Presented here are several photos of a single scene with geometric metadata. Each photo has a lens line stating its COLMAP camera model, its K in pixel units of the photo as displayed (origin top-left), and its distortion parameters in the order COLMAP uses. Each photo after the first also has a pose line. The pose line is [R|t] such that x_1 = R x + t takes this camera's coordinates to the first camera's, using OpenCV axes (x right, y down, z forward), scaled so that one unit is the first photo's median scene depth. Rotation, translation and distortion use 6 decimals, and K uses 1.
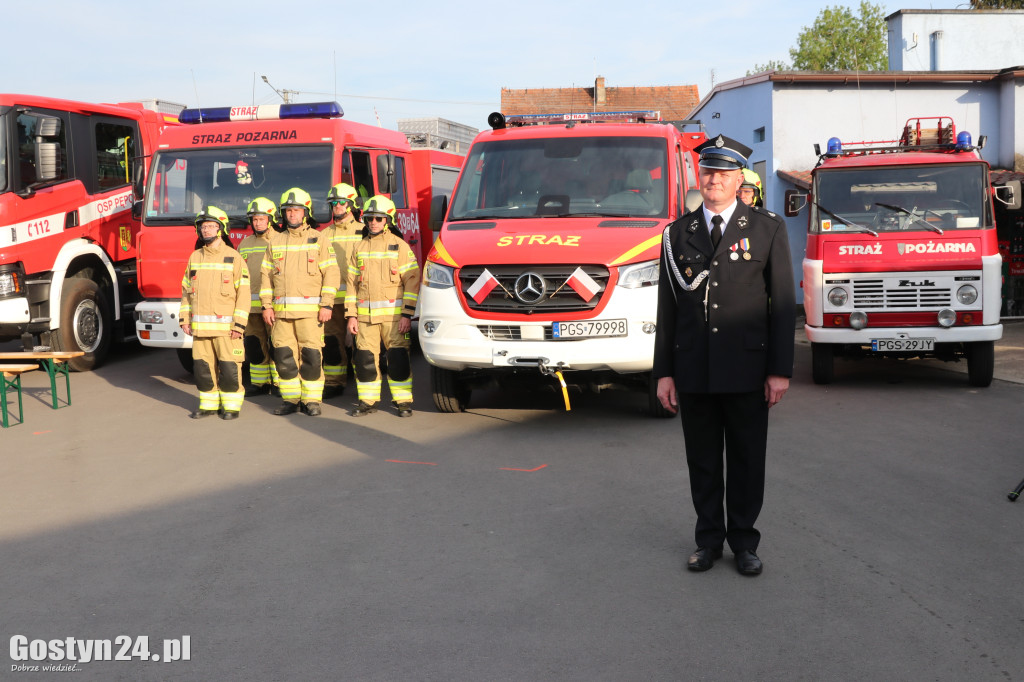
lens RADIAL K [[1140.4, 0, 512.0], [0, 1140.4, 341.0], [0, 0, 1]] dist [-0.124241, 0.064328]
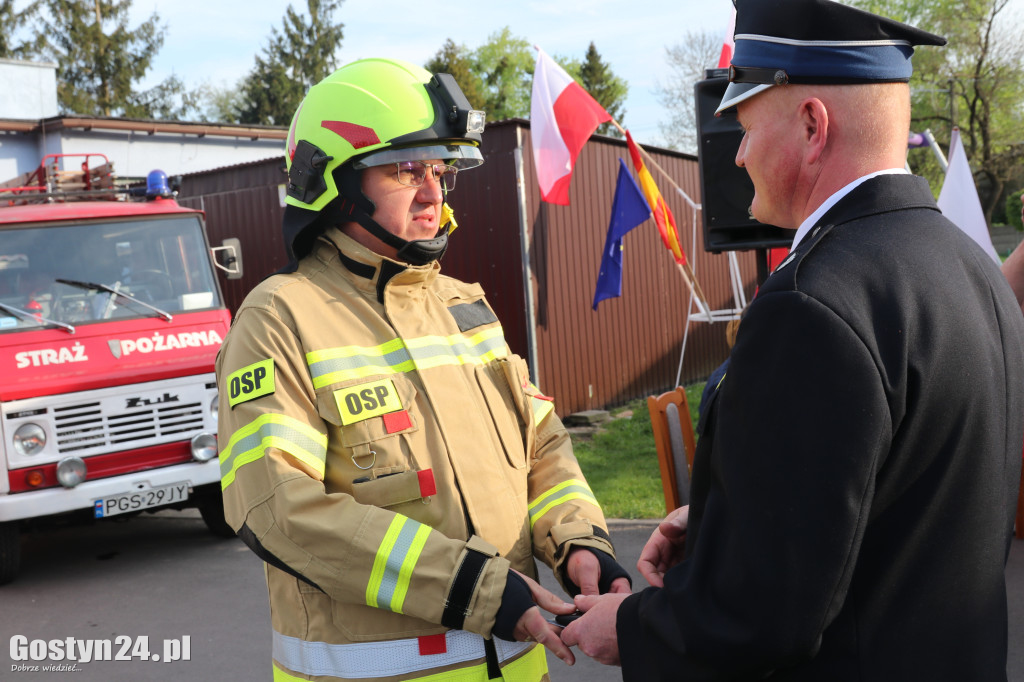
lens RADIAL K [[1116.7, 0, 495.0], [0, 1116.7, 341.9], [0, 0, 1]] dist [-0.130942, 0.043270]
pose [[0.584823, -0.075982, 0.807594, -0.026632], [0.139680, 0.990164, -0.007991, -0.051826], [-0.799044, 0.117478, 0.589684, 0.472581]]
